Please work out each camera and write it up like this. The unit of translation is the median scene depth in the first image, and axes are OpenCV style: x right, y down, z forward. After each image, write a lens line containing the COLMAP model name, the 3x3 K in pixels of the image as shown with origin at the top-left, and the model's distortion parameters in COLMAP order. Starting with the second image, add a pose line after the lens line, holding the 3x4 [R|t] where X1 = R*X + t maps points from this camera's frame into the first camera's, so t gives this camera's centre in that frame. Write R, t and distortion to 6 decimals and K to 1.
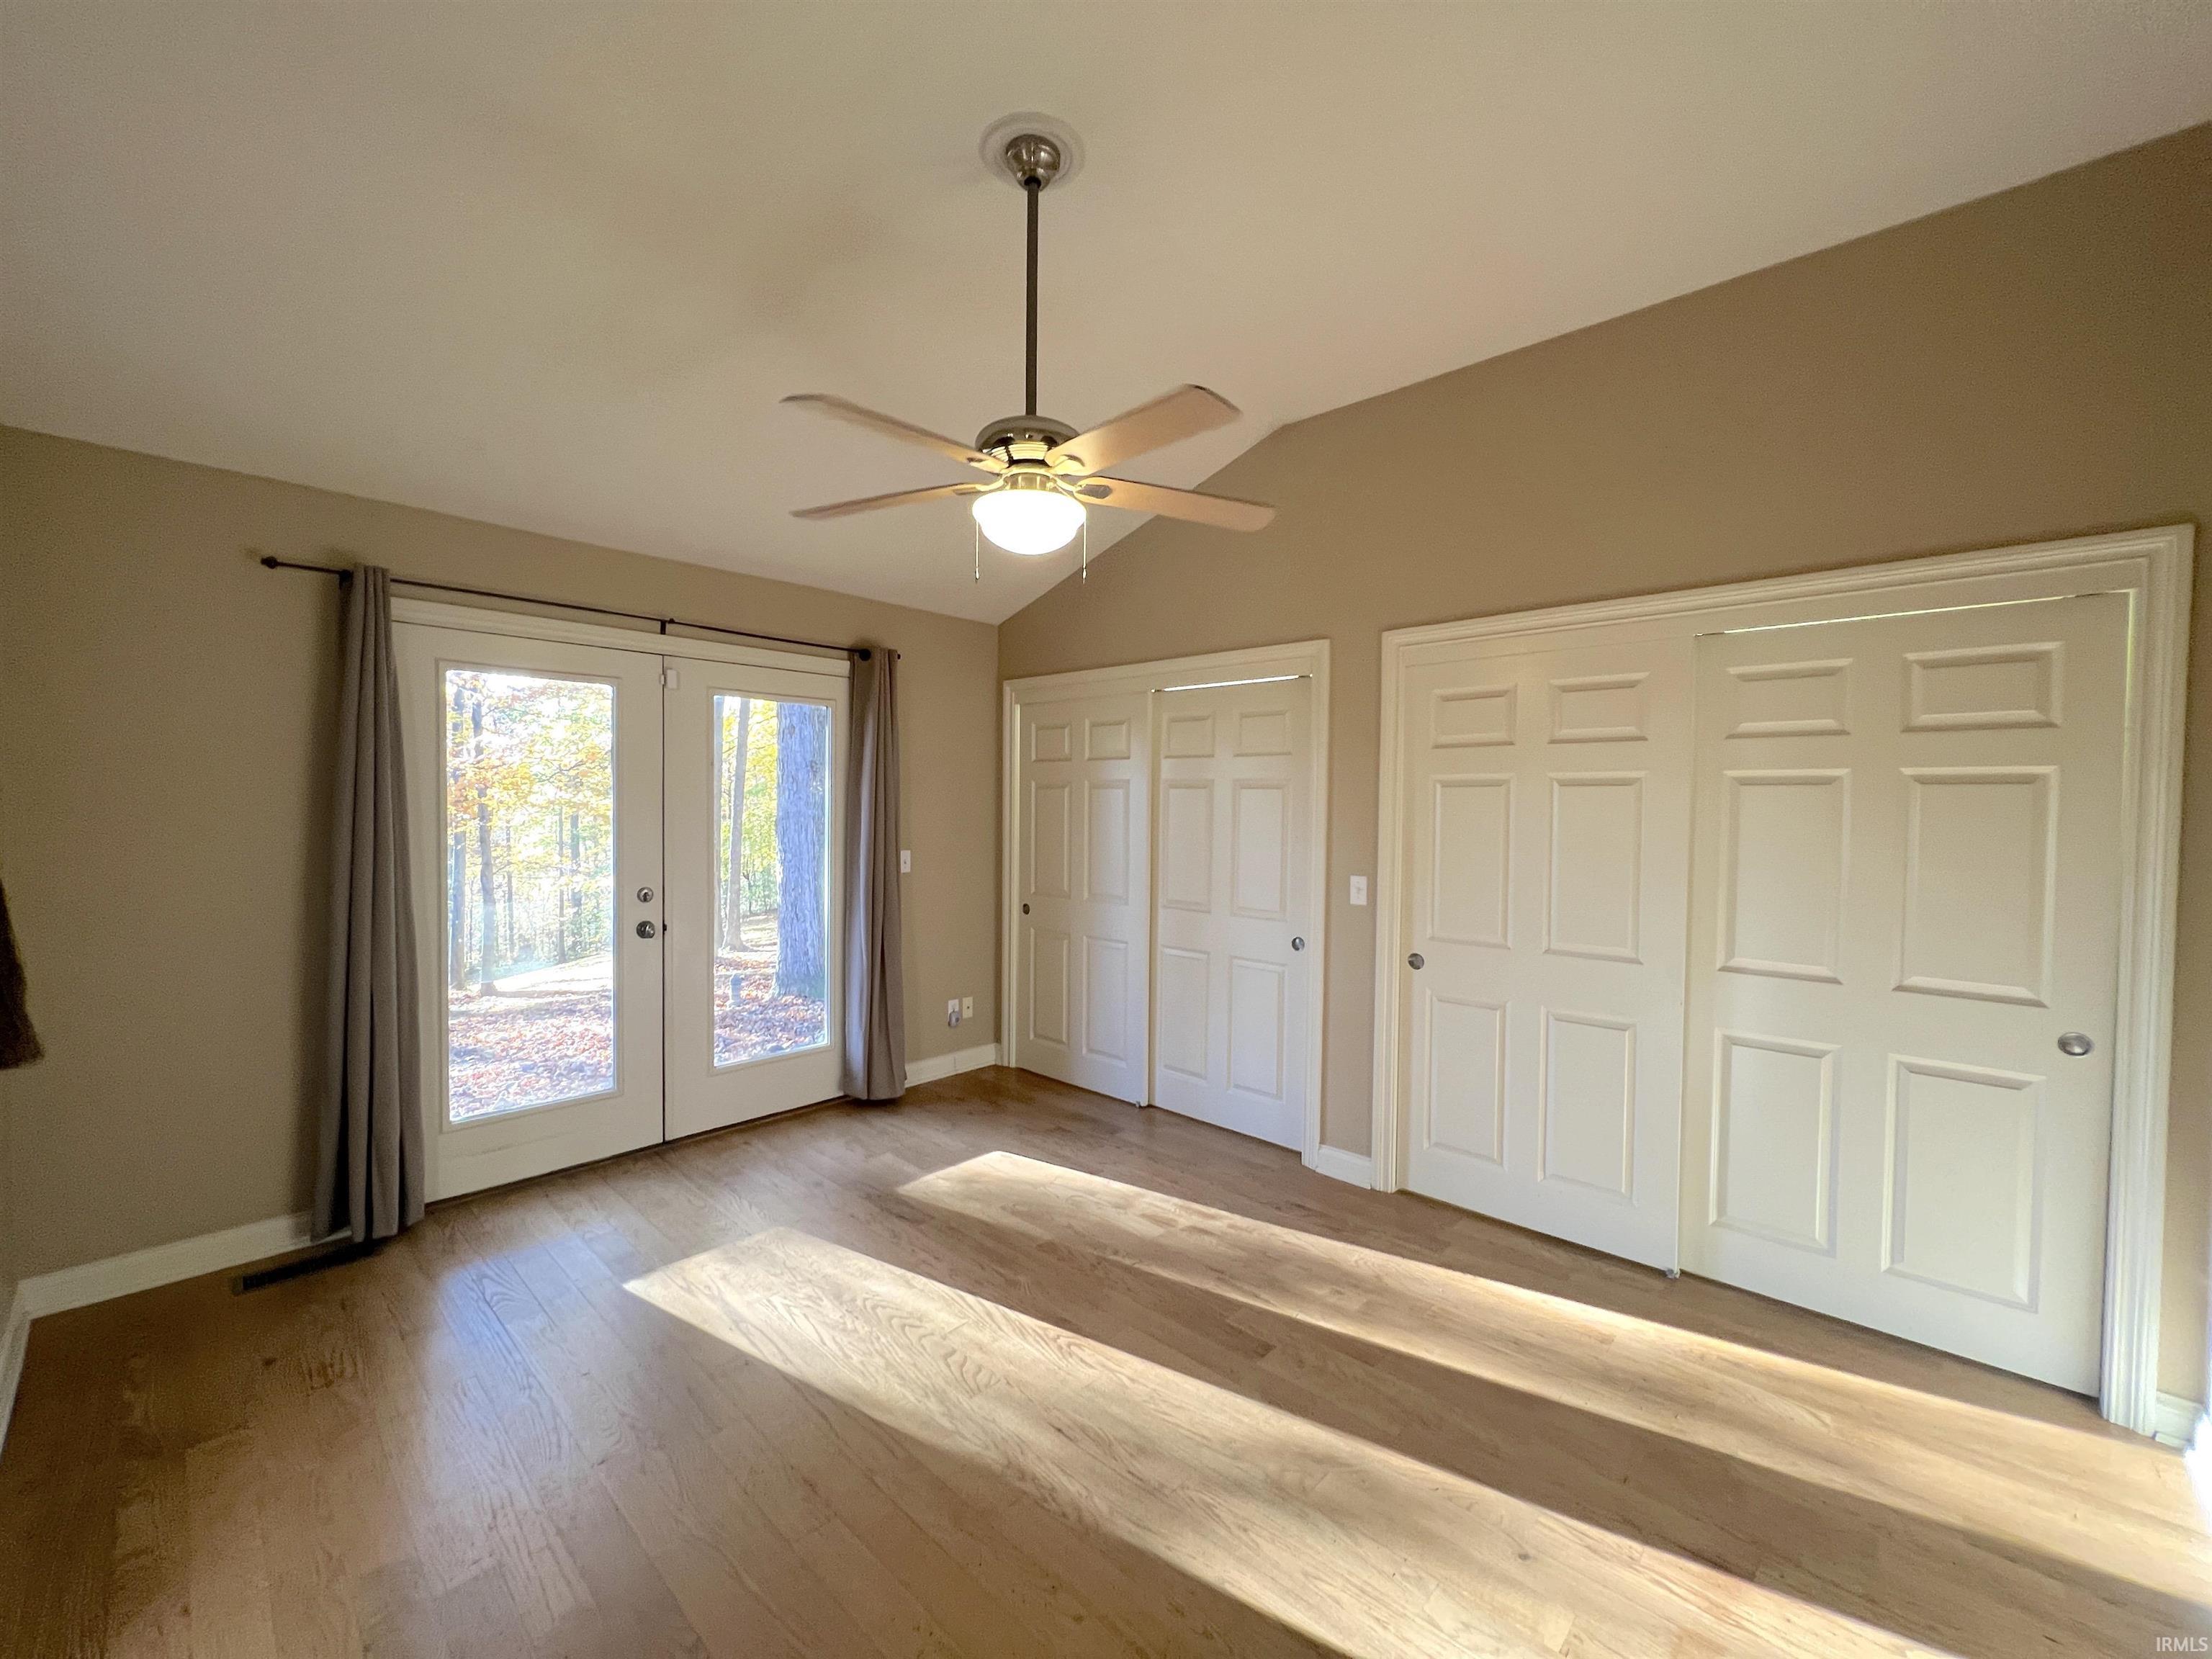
lens RADIAL K [[884.0, 0, 1103.0], [0, 884.0, 831.6], [0, 0, 1]] dist [-0.002307, -0.000133]
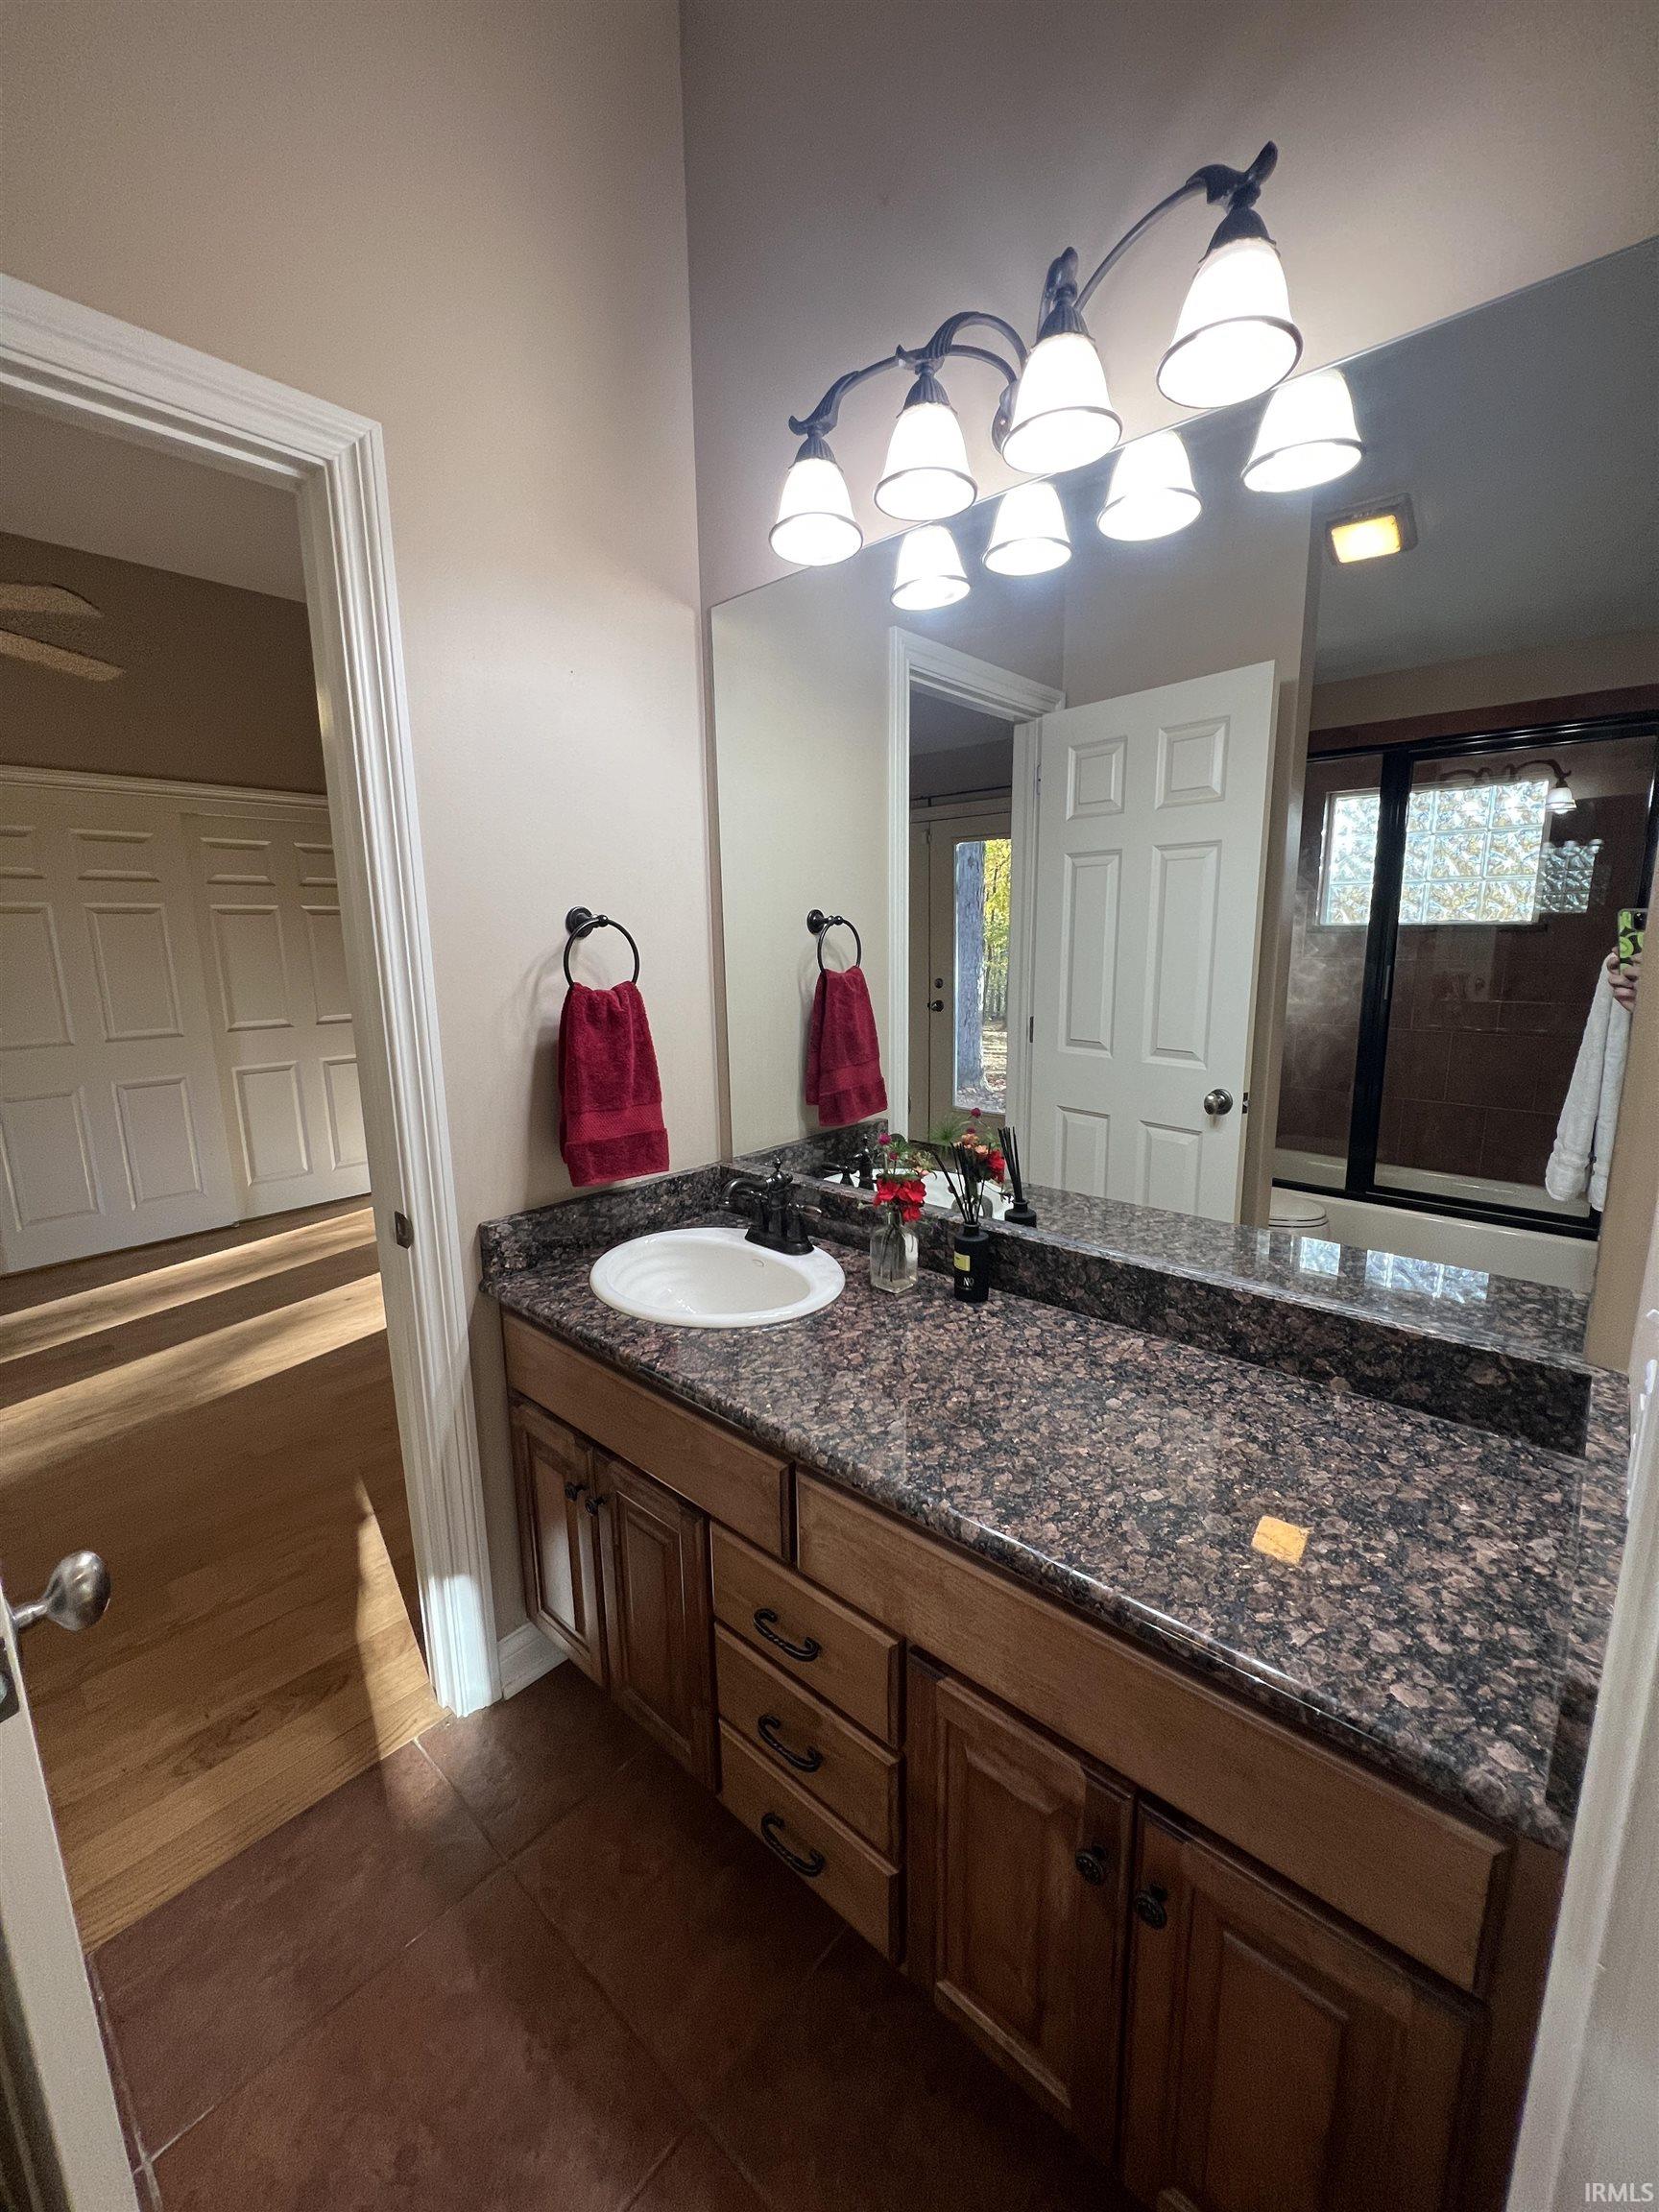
lens RADIAL K [[884.0, 0, 835.7], [0, 884.0, 1097.0], [0, 0, 1]] dist [-0.002307, -0.000133]
pose [[-0.021389, -0.192987, 0.980968, -0.978466], [0.044793, 0.980022, 0.193778, 0.012672], [-0.998767, 0.048085, -0.012317, -0.079128]]
